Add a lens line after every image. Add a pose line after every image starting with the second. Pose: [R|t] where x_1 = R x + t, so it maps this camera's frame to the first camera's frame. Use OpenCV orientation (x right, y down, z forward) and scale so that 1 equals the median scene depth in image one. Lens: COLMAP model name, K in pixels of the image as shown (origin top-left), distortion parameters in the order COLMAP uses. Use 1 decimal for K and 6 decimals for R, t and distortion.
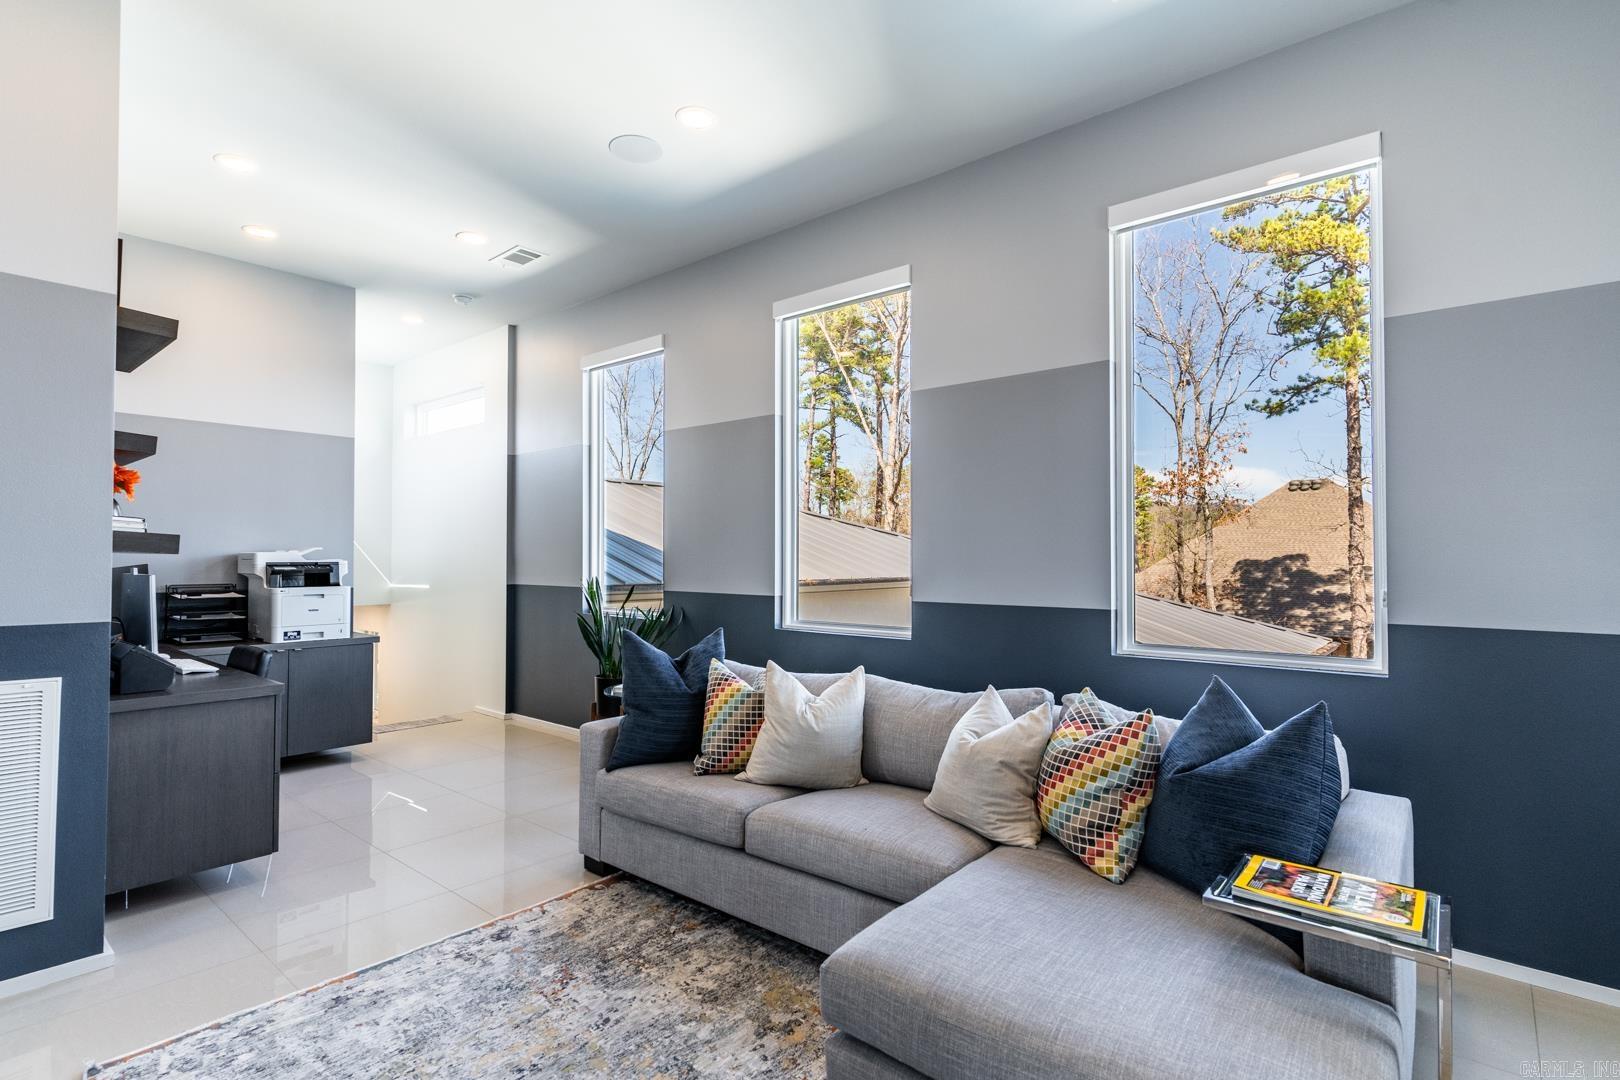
lens RADIAL K [[775.2, 0, 810.0], [0, 775.2, 540.0], [0, 0, 1]] dist [-0.002163, -0.000995]
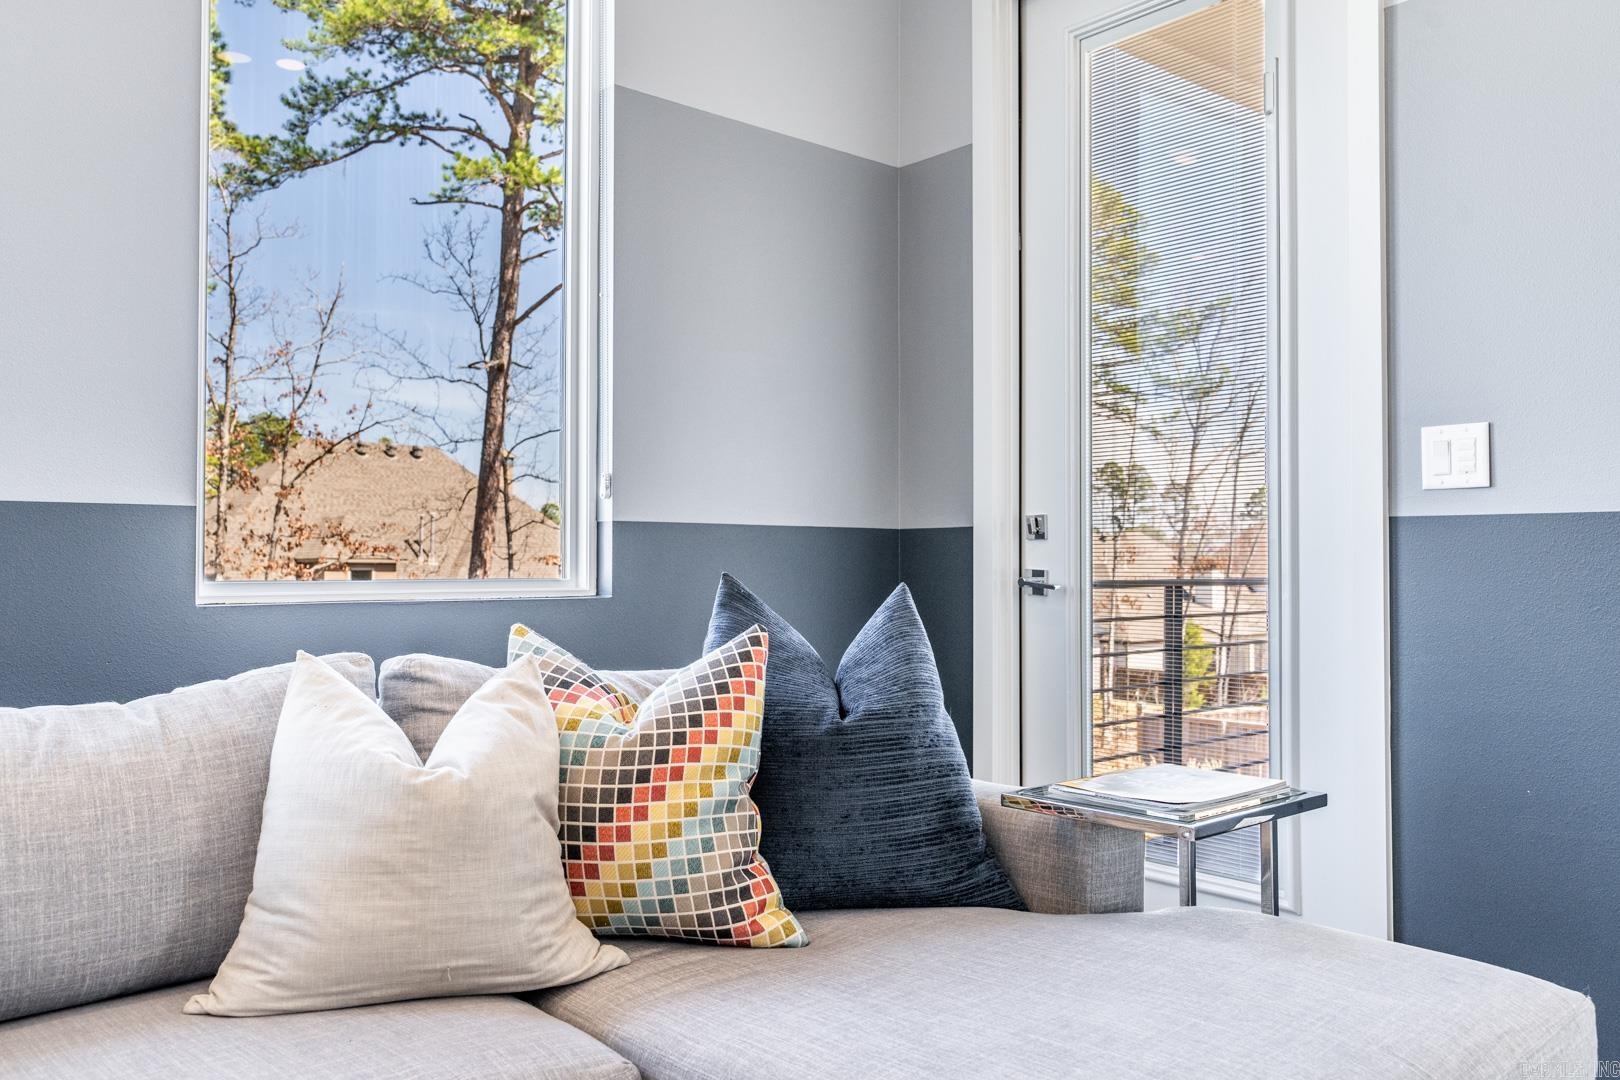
lens RADIAL K [[1245.0, 0, 810.0], [0, 1245.0, 540.0], [0, 0, 1]] dist [-0.000466, 0.000273]
pose [[0.162344, 0.015092, 0.986619, -0.418546], [-0.028579, 0.999535, -0.010587, 0.163832], [-0.986320, -0.026478, 0.162700, 0.809645]]
